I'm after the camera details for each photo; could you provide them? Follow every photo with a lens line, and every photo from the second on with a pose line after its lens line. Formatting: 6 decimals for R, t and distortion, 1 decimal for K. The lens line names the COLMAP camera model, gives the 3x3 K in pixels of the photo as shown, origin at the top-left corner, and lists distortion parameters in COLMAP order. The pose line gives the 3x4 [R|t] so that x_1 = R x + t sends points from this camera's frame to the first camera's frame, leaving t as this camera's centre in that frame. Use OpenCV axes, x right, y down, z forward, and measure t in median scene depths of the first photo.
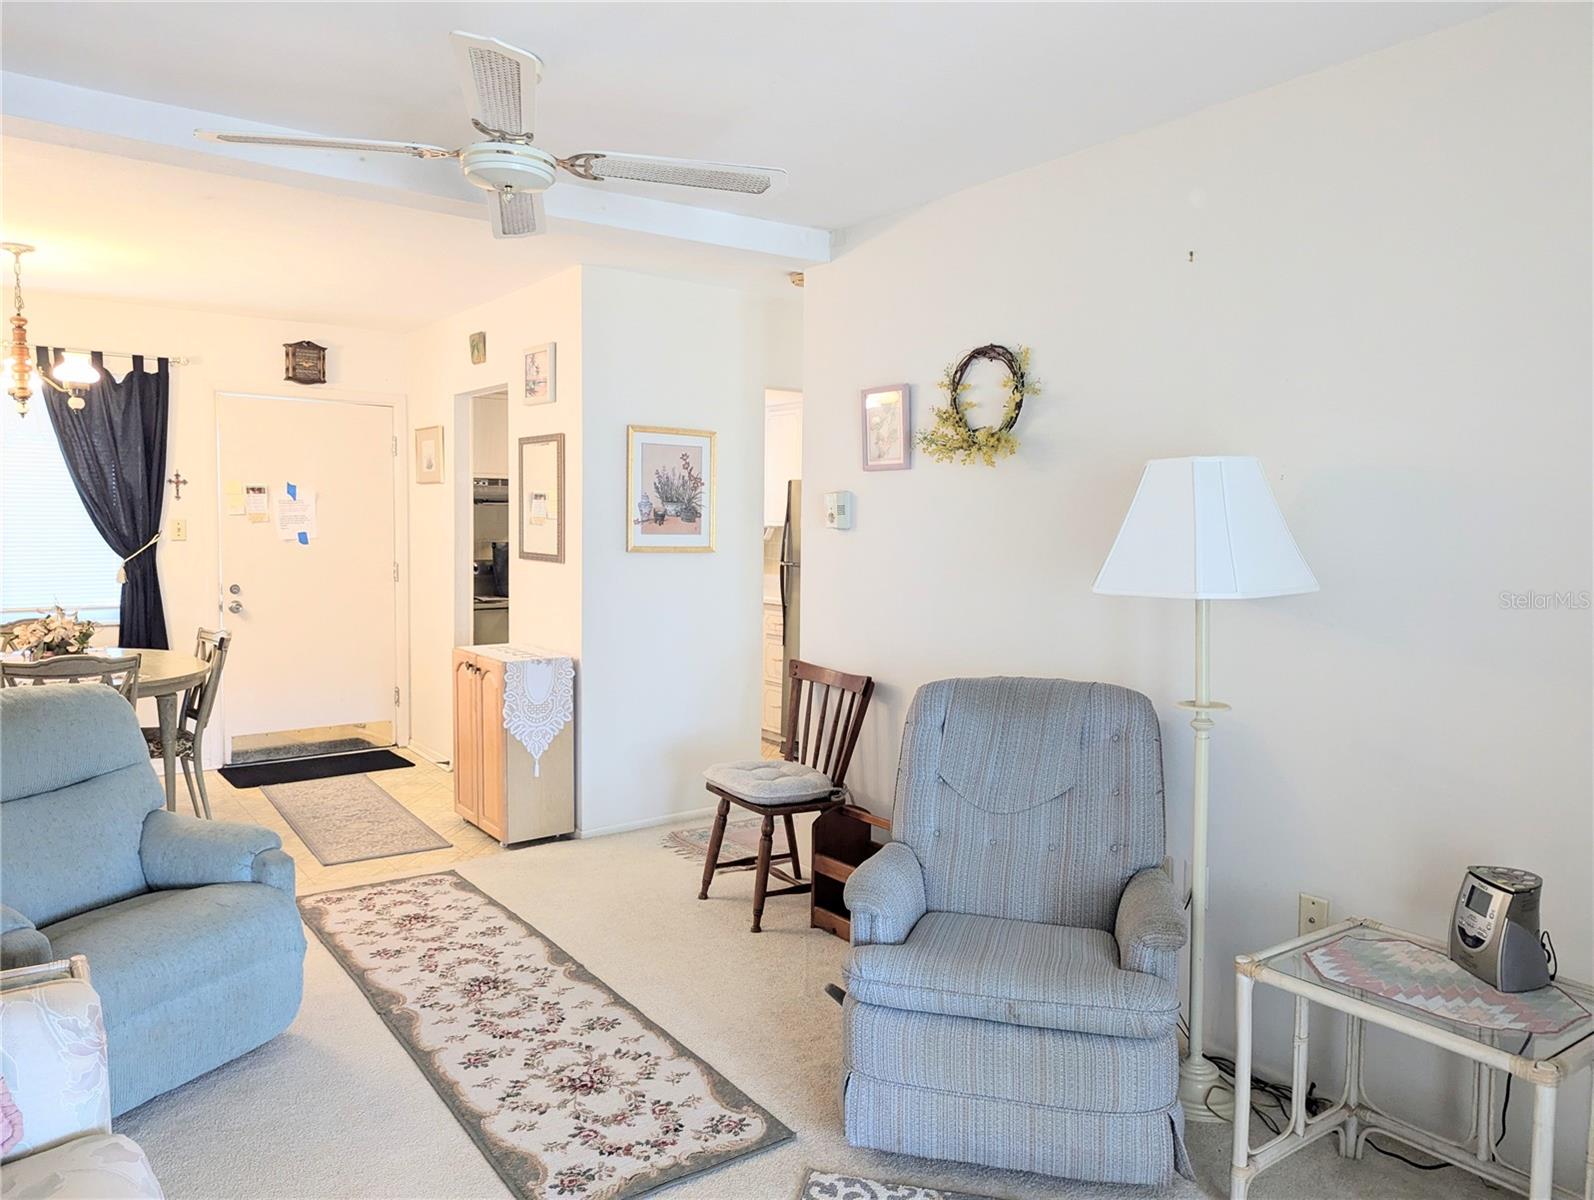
lens RADIAL K [[1121.1, 0, 799.2], [0, 1121.1, 578.4], [0, 0, 1]] dist [0.054402, -0.057440]
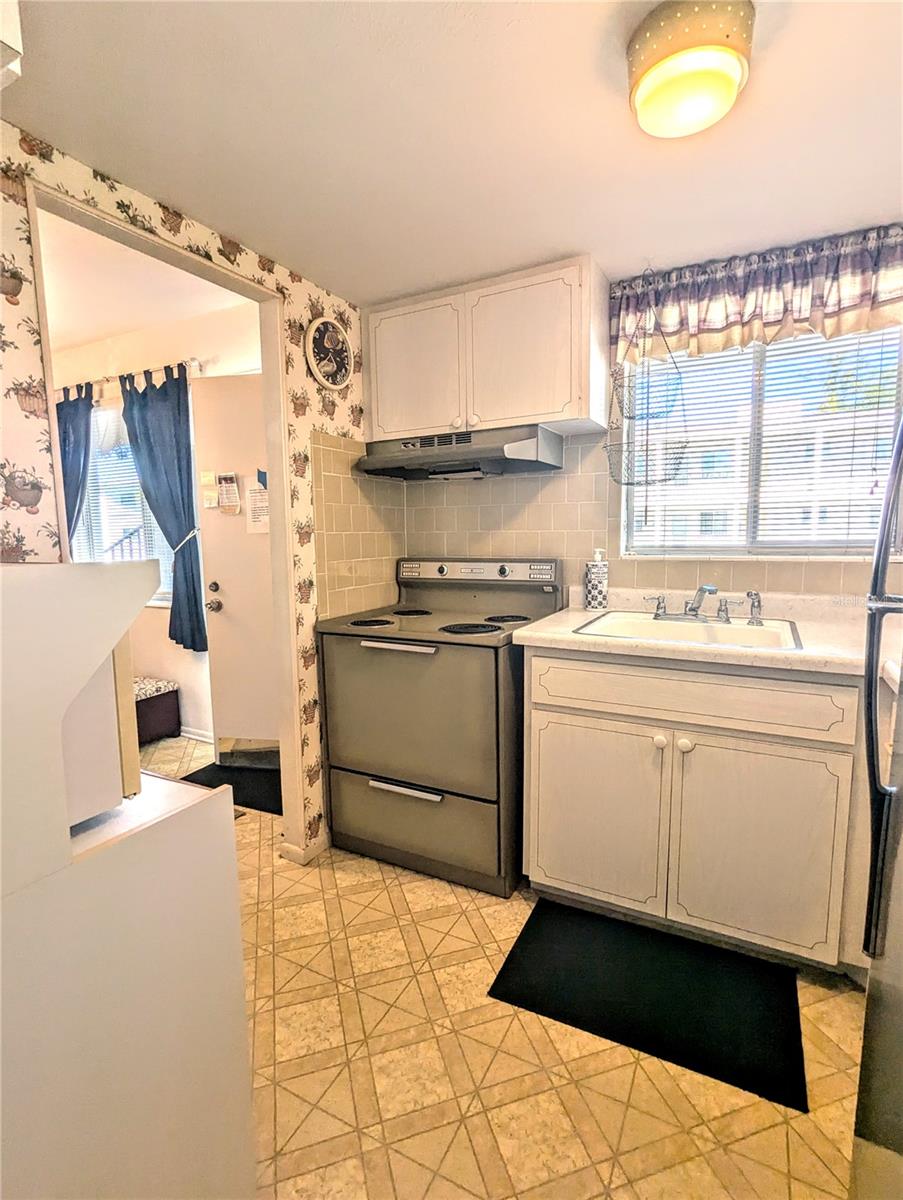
lens RADIAL K [[576.0, 0, 446.5], [0, 576.0, 600.4], [0, 0, 1]] dist [0.001247, 0.000244]
pose [[0.441981, 0.087774, -0.892720, 0.076298], [-0.026487, 0.996044, 0.084819, -0.036118], [0.896633, -0.013843, 0.442558, 1.442453]]
